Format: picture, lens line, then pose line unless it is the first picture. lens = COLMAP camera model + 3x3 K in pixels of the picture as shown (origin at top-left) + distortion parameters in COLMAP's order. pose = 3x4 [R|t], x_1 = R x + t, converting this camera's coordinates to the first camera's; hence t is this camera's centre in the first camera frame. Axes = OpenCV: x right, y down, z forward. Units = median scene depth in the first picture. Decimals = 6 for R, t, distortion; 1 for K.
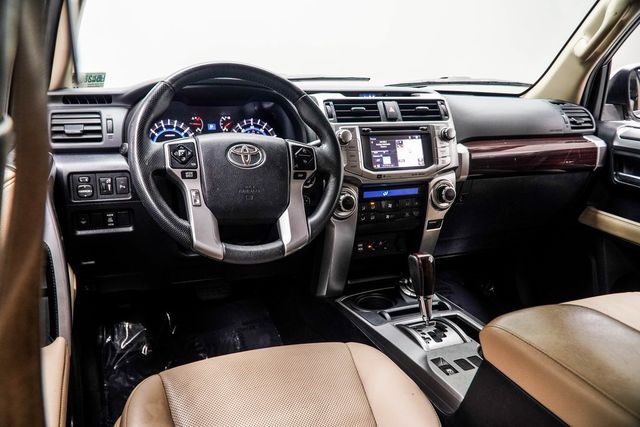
lens RADIAL K [[475.9, 0, 301.3], [0, 475.9, 213.2], [0, 0, 1]] dist [-0.006448, -0.001225]
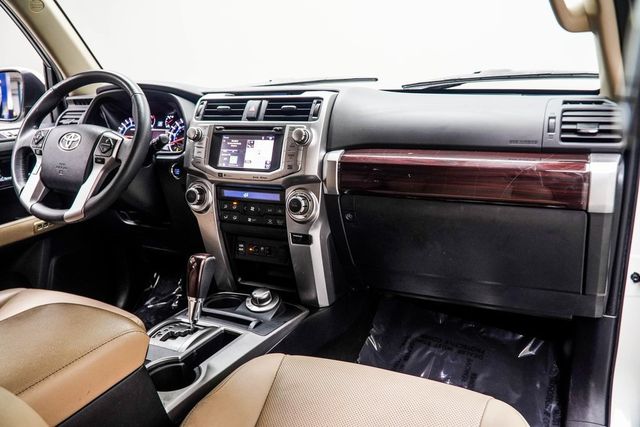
lens RADIAL K [[476.3, 0, 320.0], [0, 476.3, 213.5], [0, 0, 1]] dist [0.000266, -0.000041]
pose [[0.699443, 0.144154, -0.699999, 1.013286], [-0.168078, 0.985155, 0.034932, -0.066720], [0.694643, 0.093222, 0.713289, 0.437214]]
